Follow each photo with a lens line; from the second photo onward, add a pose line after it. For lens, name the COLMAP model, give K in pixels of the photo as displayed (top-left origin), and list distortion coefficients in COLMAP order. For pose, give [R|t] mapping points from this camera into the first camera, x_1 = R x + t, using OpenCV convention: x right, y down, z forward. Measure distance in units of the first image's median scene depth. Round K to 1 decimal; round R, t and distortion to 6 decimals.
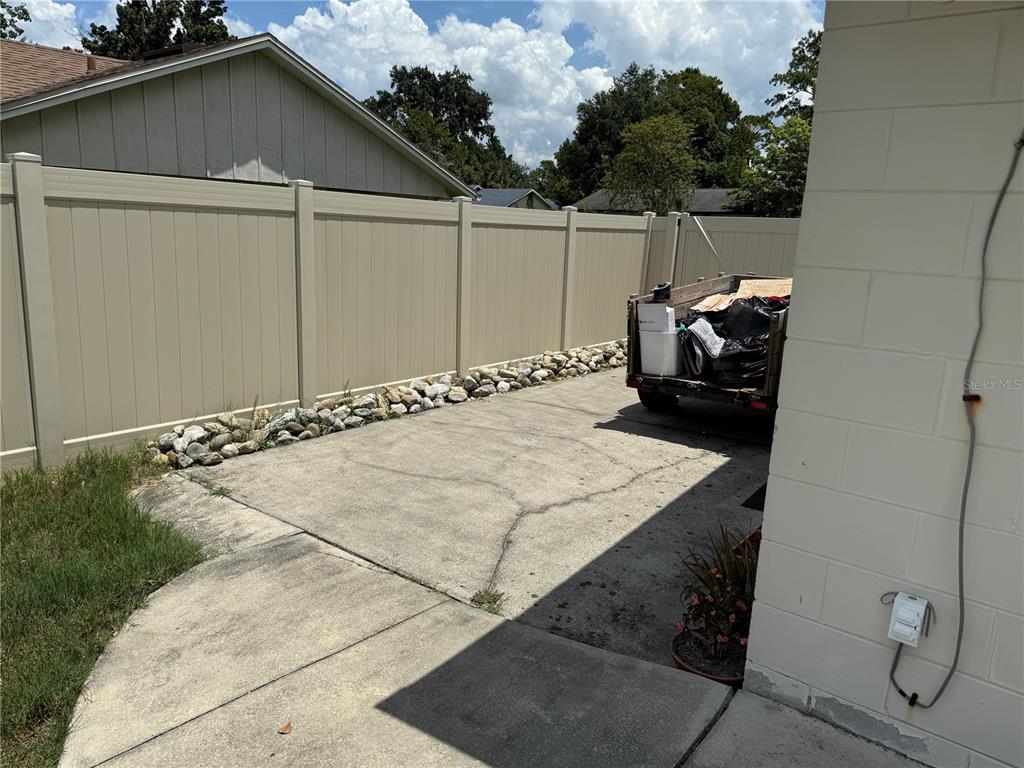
lens RADIAL K [[723.7, 0, 506.0], [0, 723.7, 382.2], [0, 0, 1]] dist [0.060683, -0.029331]
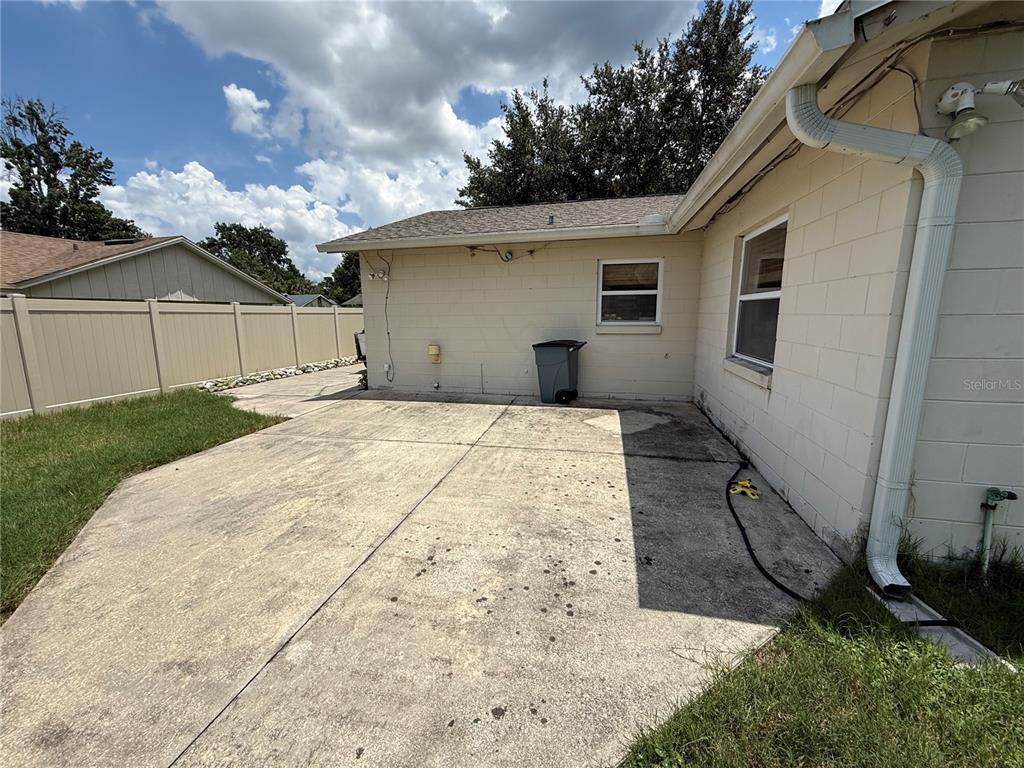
lens RADIAL K [[421.7, 0, 512.1], [0, 421.7, 382.1], [0, 0, 1]] dist [-0.000963, 0.000913]
pose [[0.898689, -0.118304, 0.422330, -0.002195], [0.137494, 0.990387, -0.015147, 0.022700], [-0.416478, 0.071680, 0.906316, -0.099567]]
